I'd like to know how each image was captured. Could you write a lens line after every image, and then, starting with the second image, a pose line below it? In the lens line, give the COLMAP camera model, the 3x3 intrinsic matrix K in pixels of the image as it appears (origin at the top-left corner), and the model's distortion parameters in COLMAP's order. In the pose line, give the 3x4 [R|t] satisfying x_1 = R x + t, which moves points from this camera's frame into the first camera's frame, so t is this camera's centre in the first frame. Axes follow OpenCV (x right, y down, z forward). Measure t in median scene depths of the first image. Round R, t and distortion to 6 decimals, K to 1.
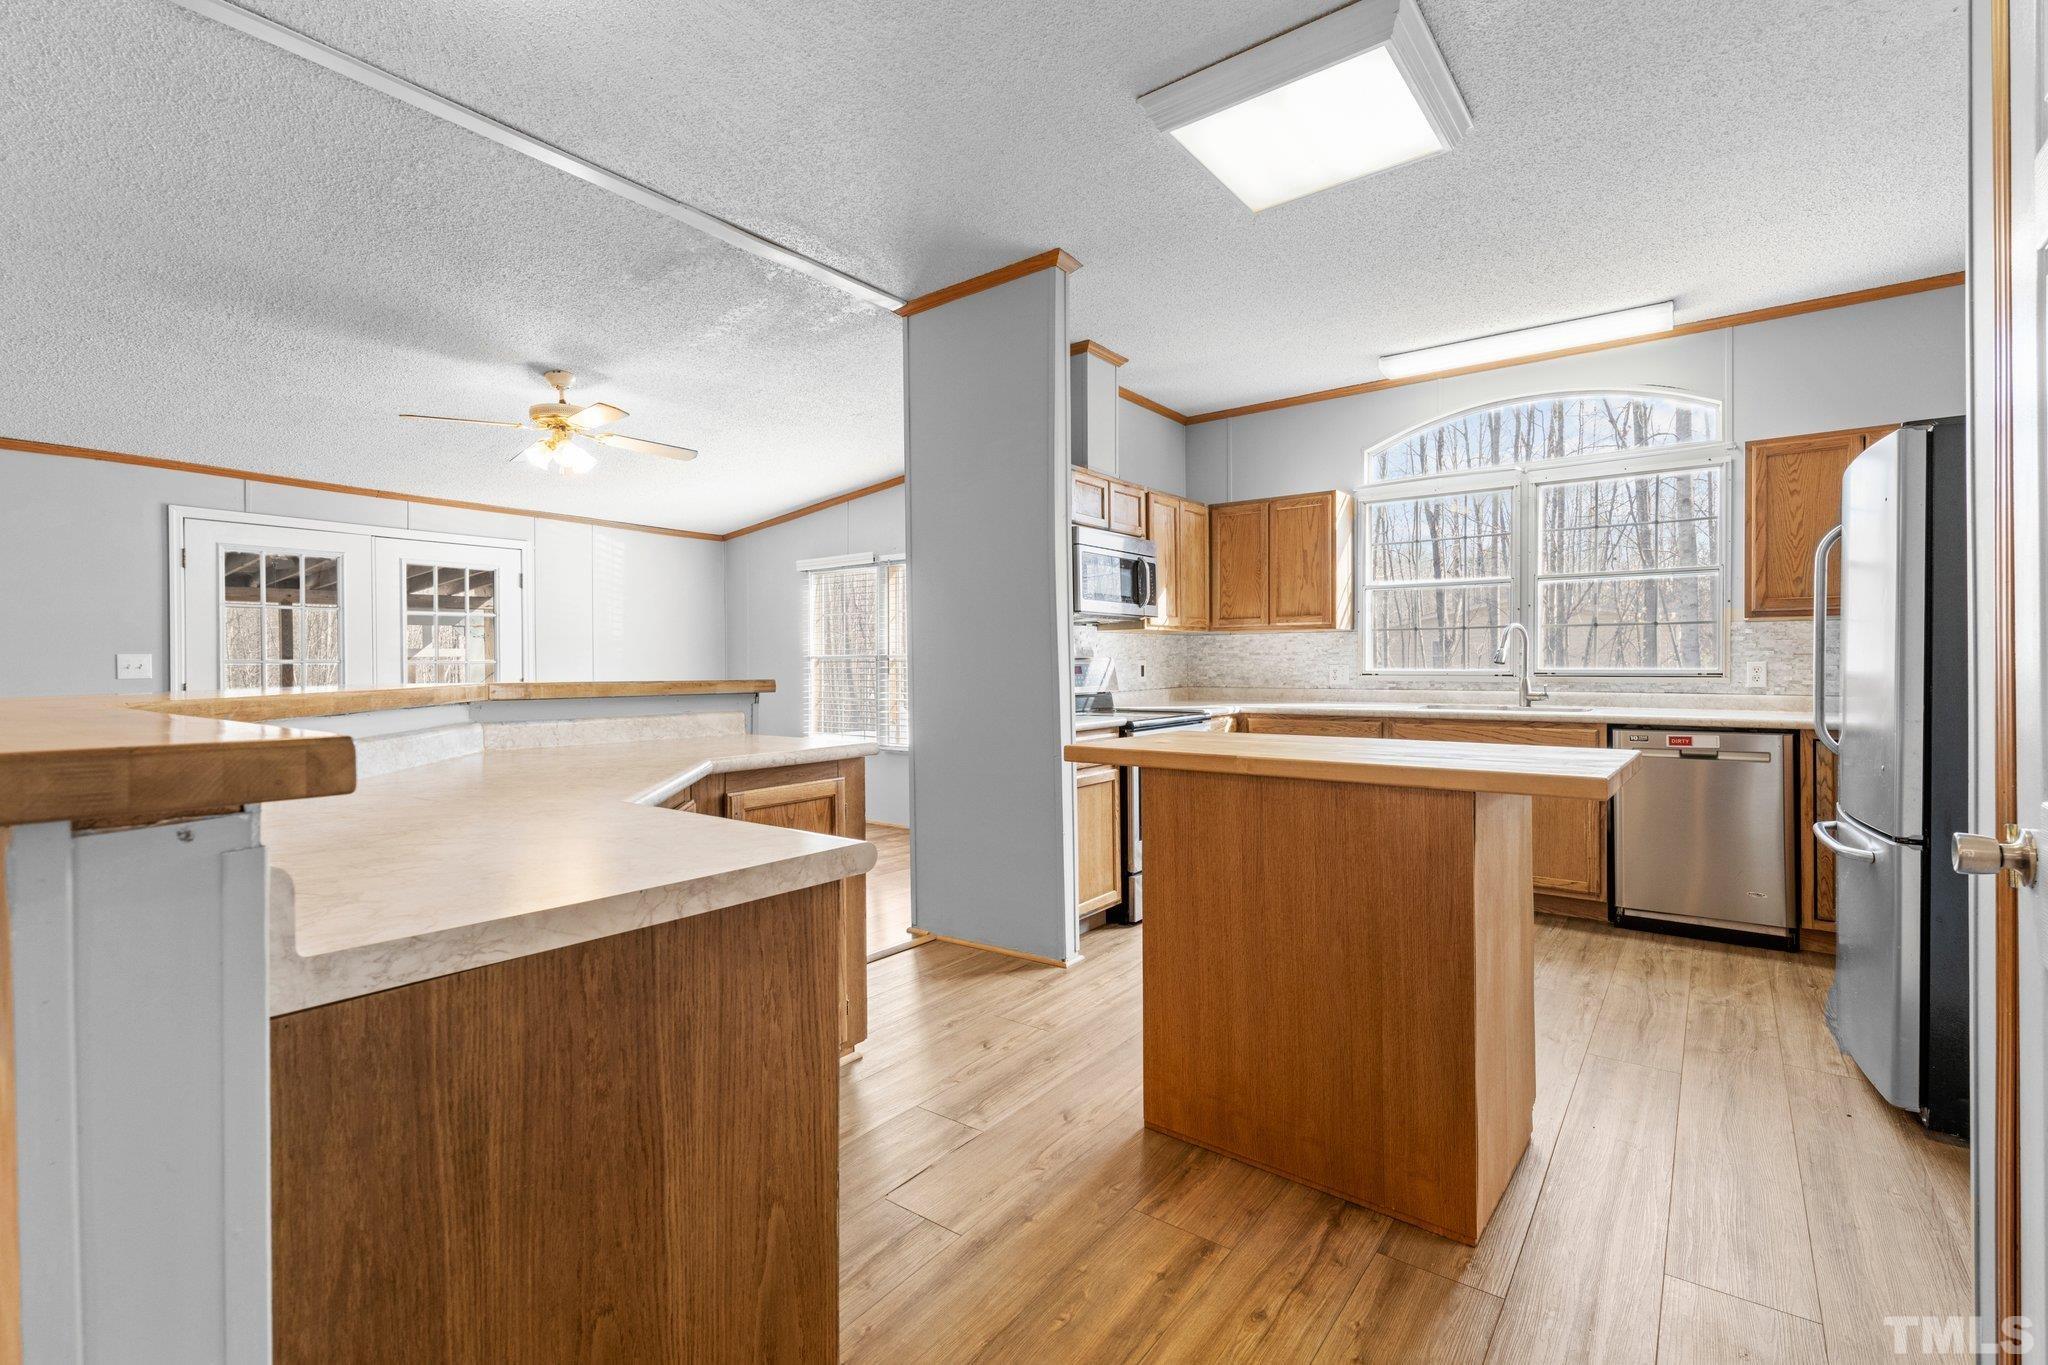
lens RADIAL K [[886.8, 0, 1021.6], [0, 886.8, 666.5], [0, 0, 1]] dist [0.002613, -0.000263]
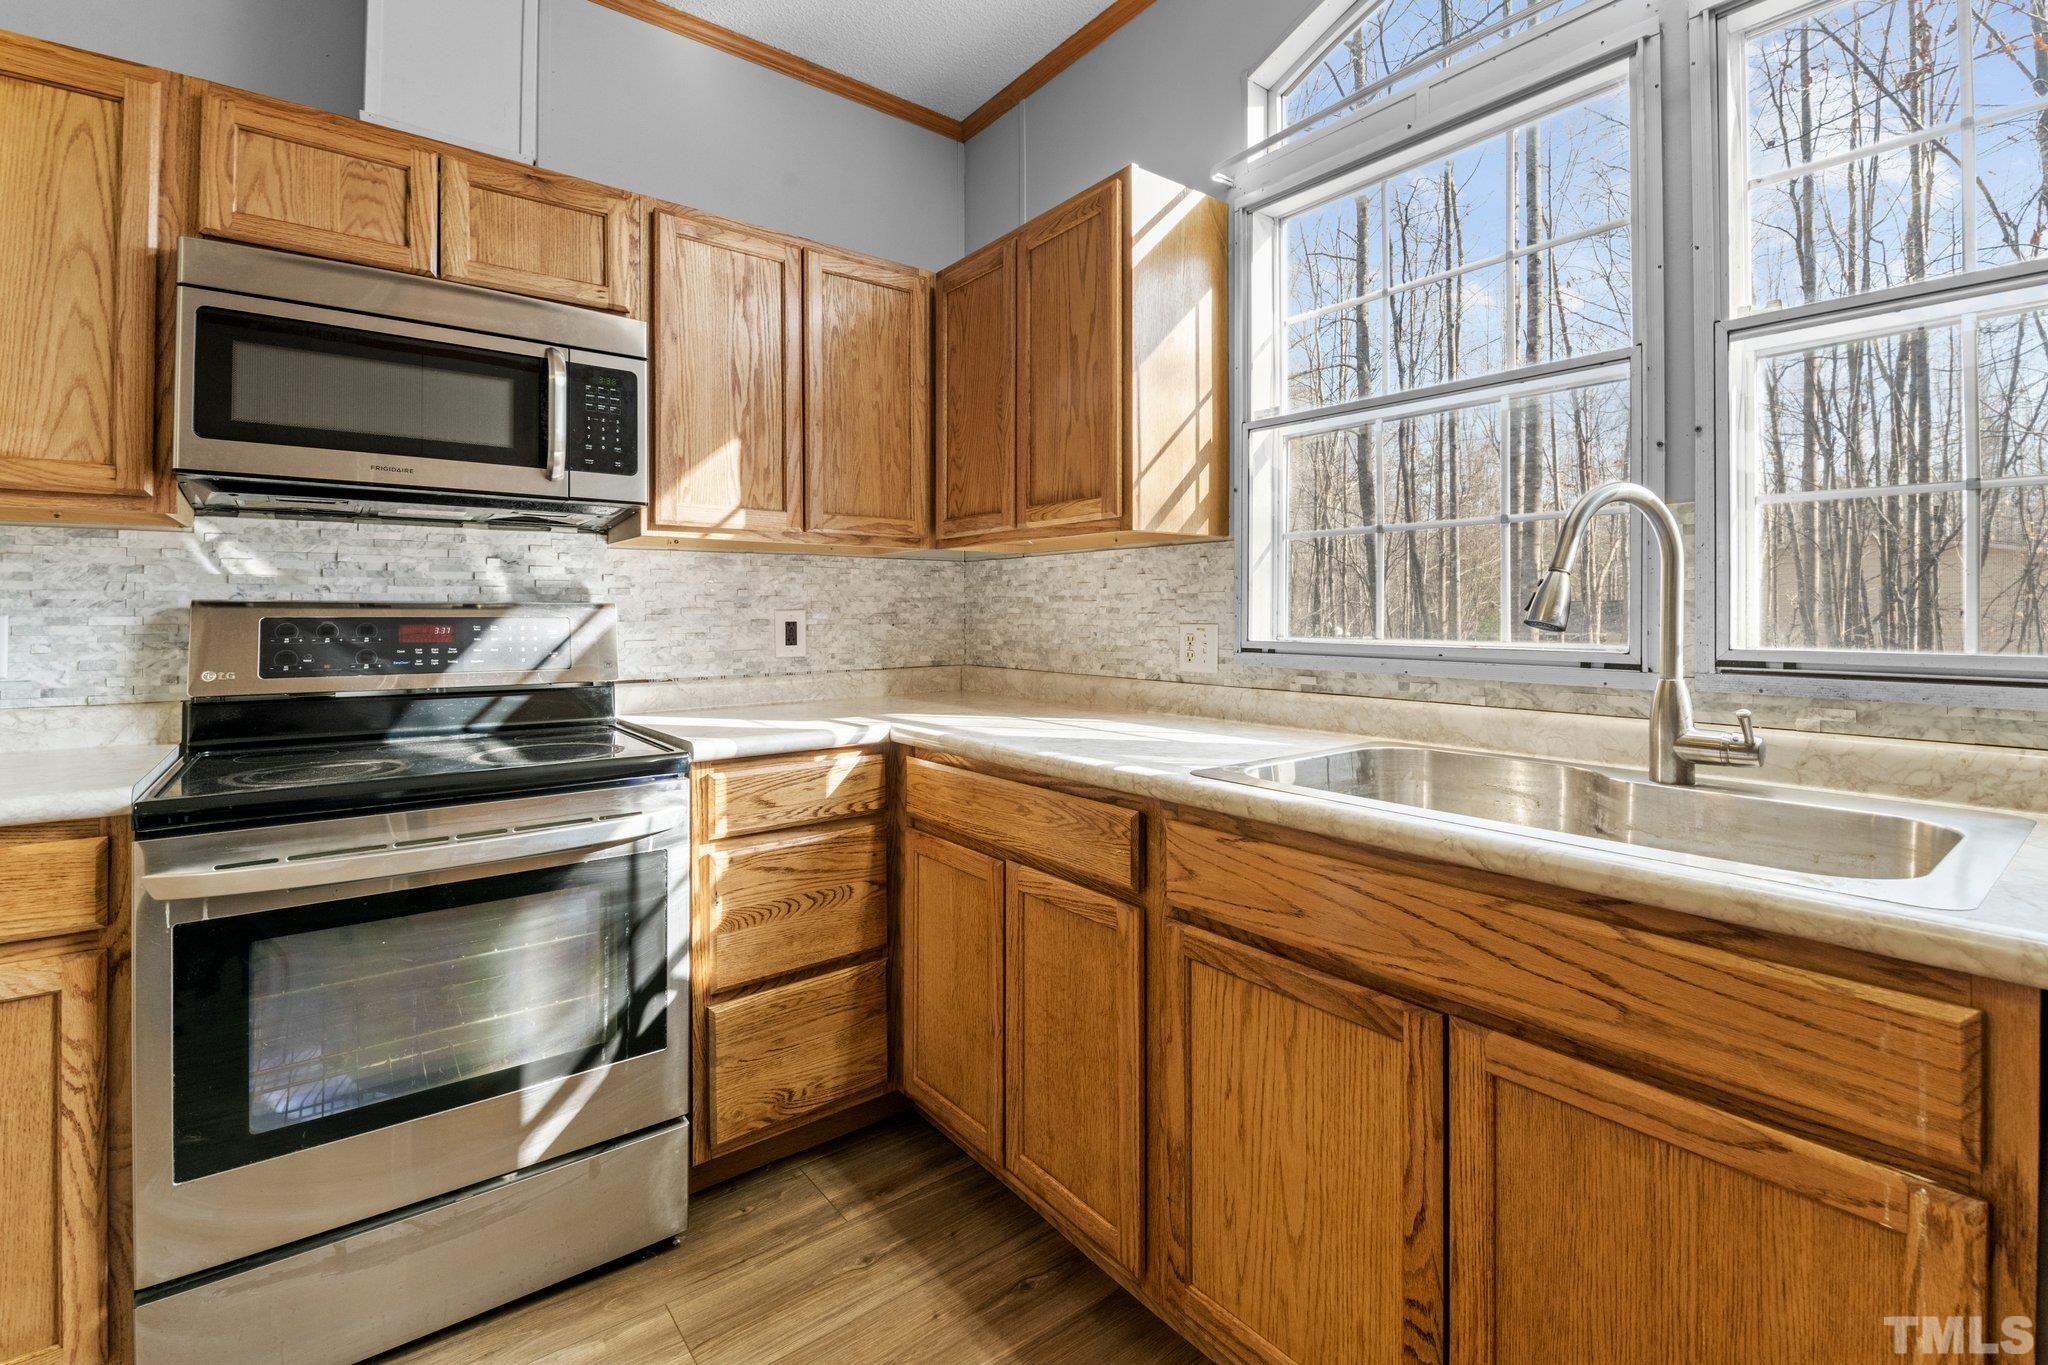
lens RADIAL K [[897.2, 0, 1012.8], [0, 897.2, 603.0], [0, 0, 1]] dist [-0.000092, -0.000638]
pose [[0.966032, 0.003203, -0.258402, 0.408494], [-0.007182, 0.999870, -0.014458, -0.005464], [0.258322, 0.015823, 0.965929, 0.623855]]
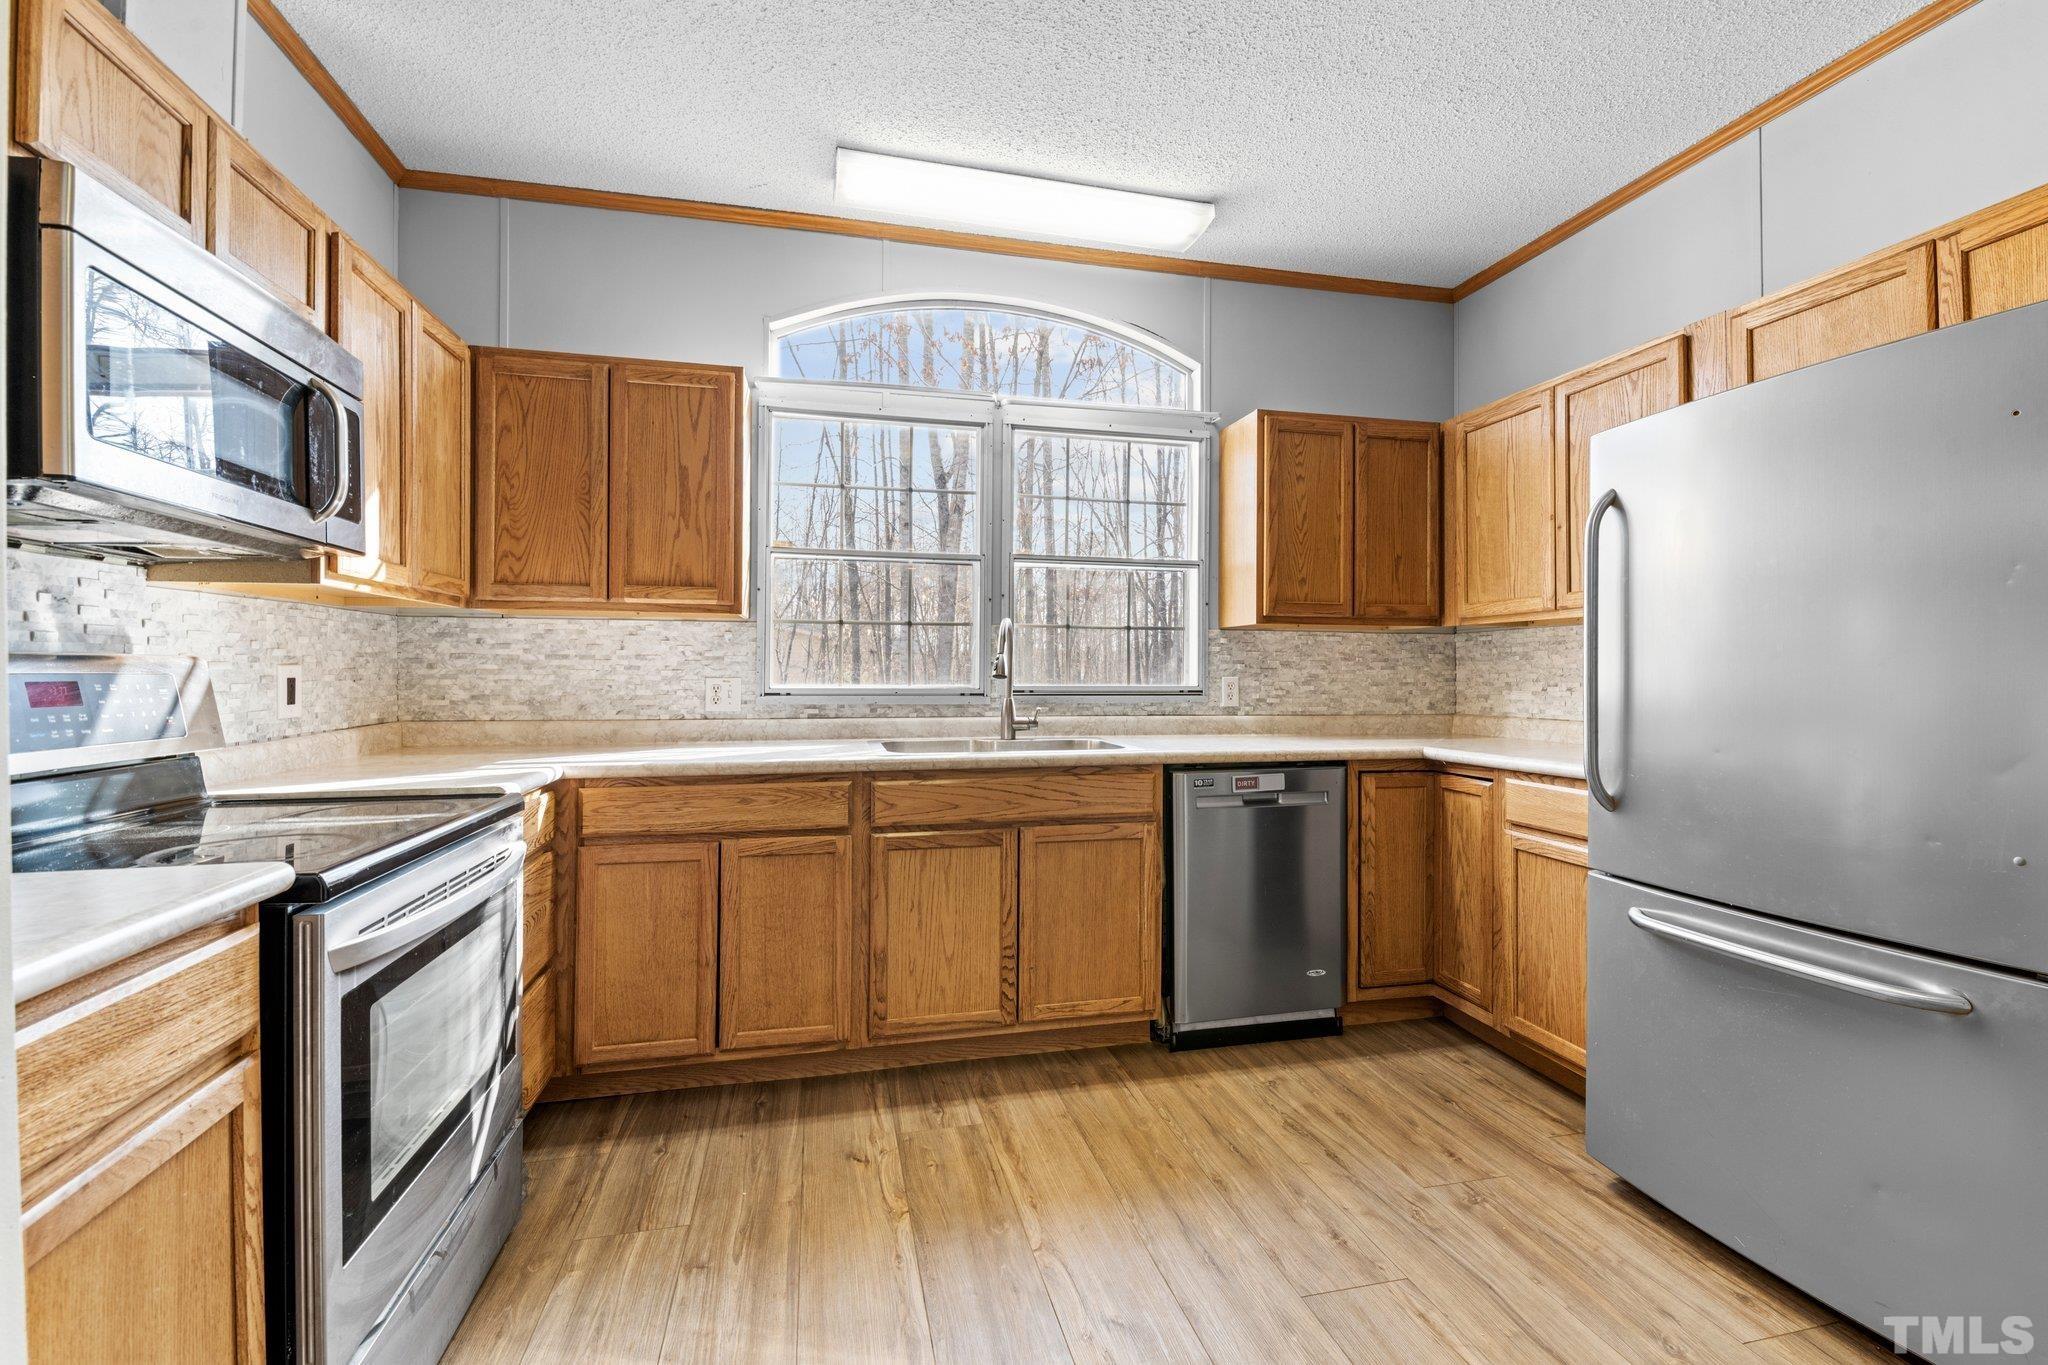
lens RADIAL K [[886.8, 0, 1021.6], [0, 886.8, 666.5], [0, 0, 1]] dist [0.002613, -0.000263]
pose [[0.638135, 0.012445, 0.769824, 0.037086], [-0.004169, 0.999911, -0.012709, -0.002988], [-0.769914, 0.004900, 0.638129, 0.510893]]
